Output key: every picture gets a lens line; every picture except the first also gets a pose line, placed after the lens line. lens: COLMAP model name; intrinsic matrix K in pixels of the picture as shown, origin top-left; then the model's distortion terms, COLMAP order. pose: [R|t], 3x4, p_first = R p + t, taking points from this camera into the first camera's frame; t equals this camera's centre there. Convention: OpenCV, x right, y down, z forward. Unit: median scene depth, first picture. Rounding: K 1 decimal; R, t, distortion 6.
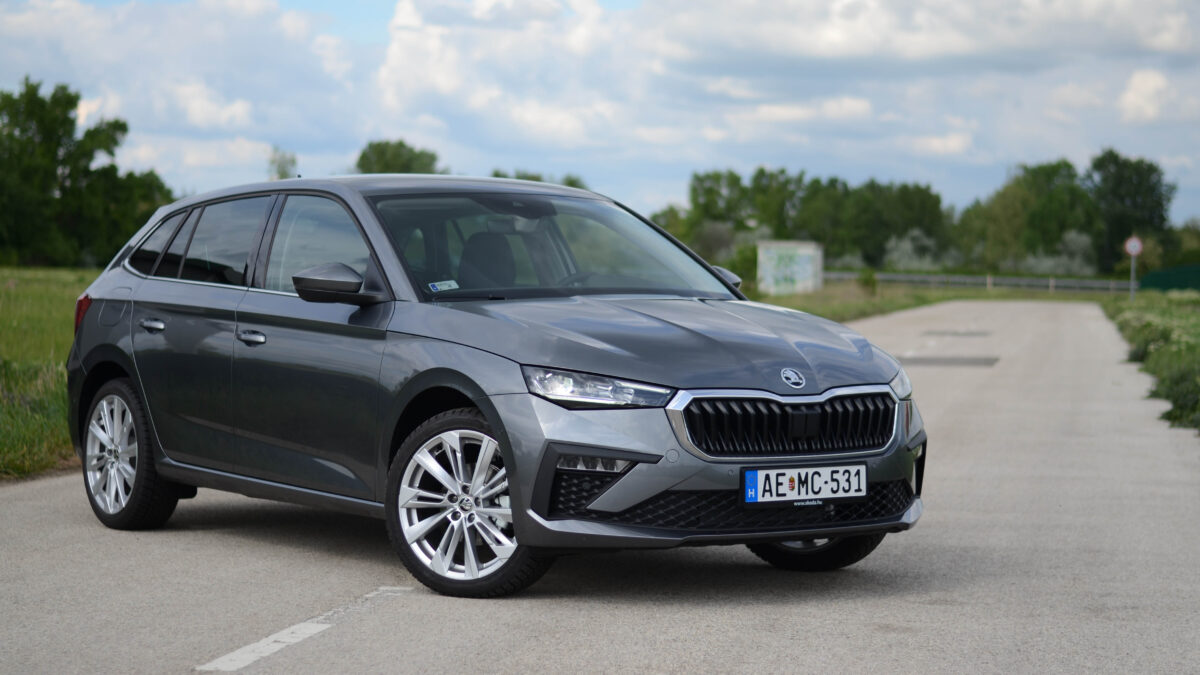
lens RADIAL K [[2631.1, 0, 600.0], [0, 2631.1, 337.5], [0, 0, 1]] dist [-0.084939, -0.149314]
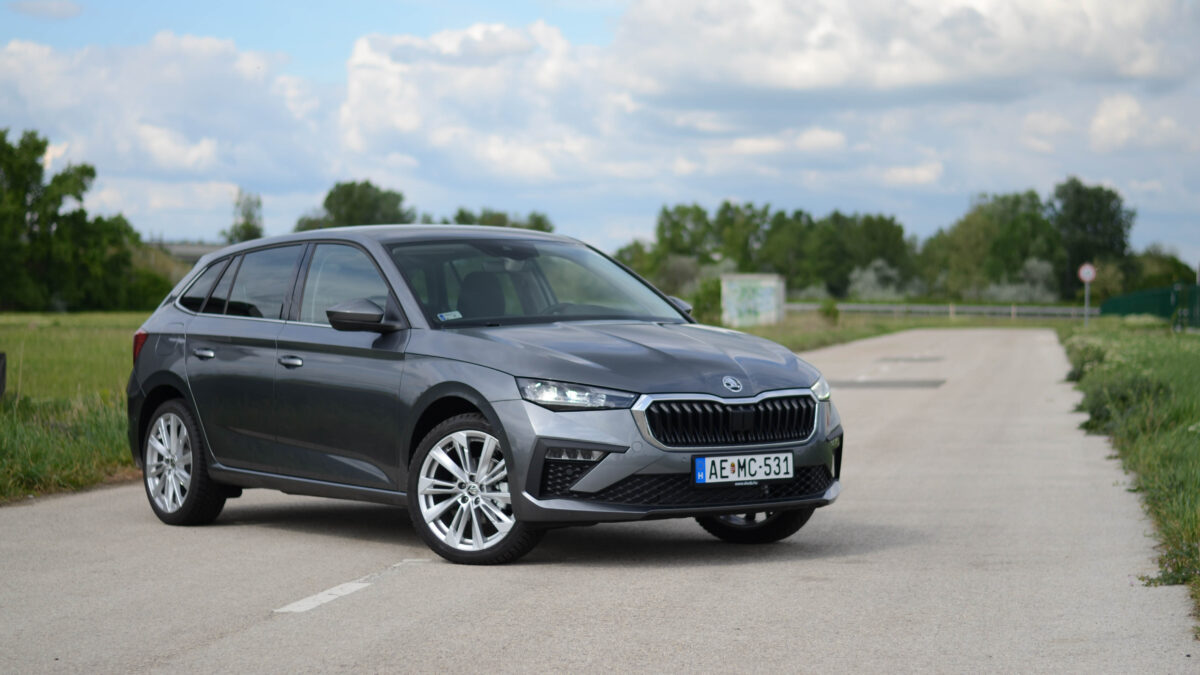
lens RADIAL K [[2631.1, 0, 600.0], [0, 2631.1, 337.5], [0, 0, 1]] dist [-0.084939, -0.149314]
pose [[0.999763, -0.017813, 0.012499, -0.004364], [0.017981, 0.999748, -0.013453, 0.007929], [-0.012257, 0.013675, 0.999831, -0.222460]]
